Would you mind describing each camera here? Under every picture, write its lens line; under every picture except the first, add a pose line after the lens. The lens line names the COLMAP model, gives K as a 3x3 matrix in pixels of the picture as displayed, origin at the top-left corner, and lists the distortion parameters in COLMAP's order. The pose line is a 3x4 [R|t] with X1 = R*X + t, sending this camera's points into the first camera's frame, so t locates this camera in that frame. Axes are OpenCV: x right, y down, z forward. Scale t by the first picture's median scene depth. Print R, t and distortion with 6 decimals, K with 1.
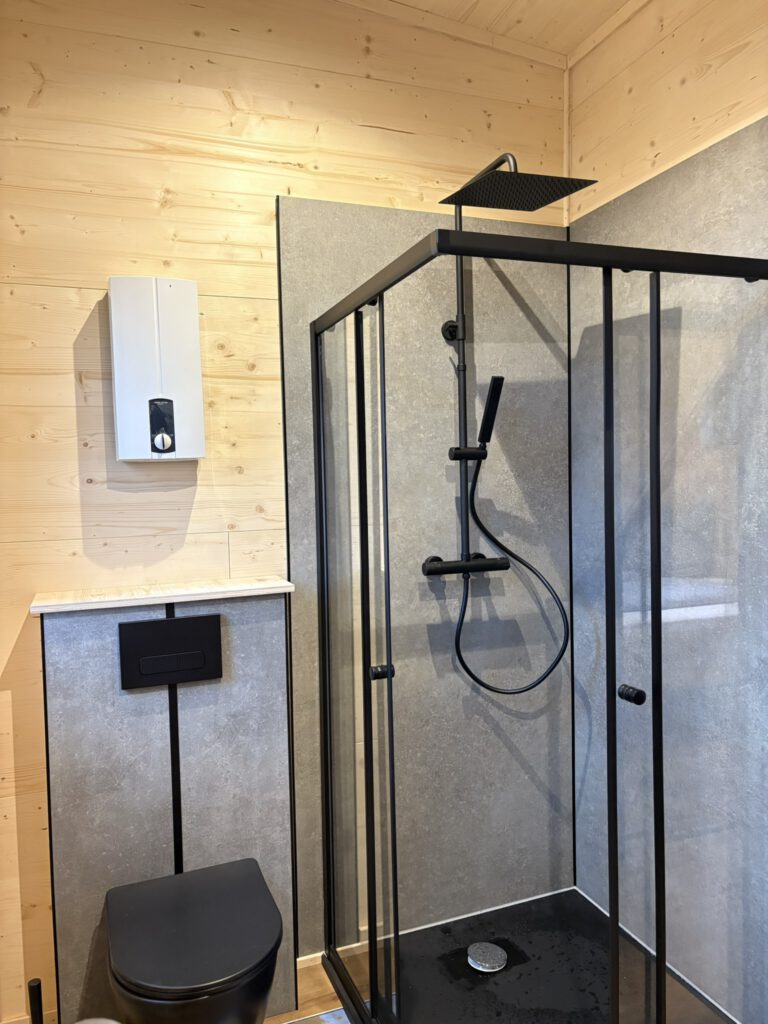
lens RADIAL K [[771.8, 0, 386.0], [0, 771.8, 508.3], [0, 0, 1]] dist [0.012993, -0.026746]
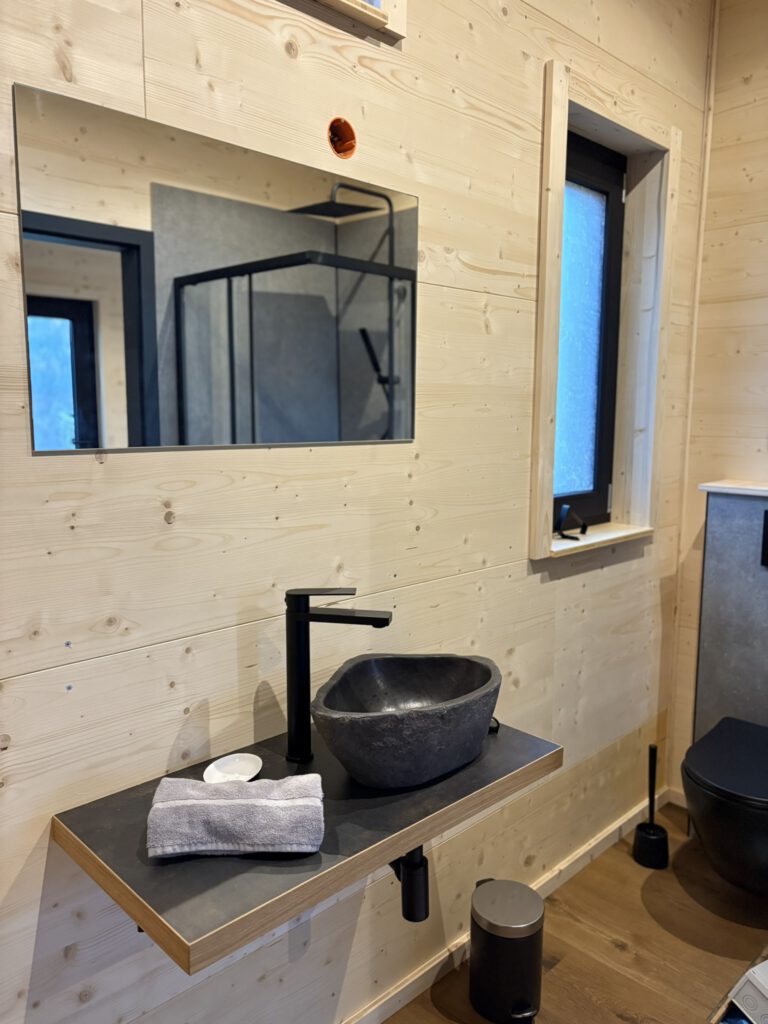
lens RADIAL K [[771.8, 0, 388.4], [0, 771.8, 512.6], [0, 0, 1]] dist [0.012993, -0.026746]
pose [[0.374422, 0.150626, -0.914943, 0.522541], [-0.047777, 0.988541, 0.143190, 0.010581], [0.926027, -0.009900, 0.377328, 0.018918]]
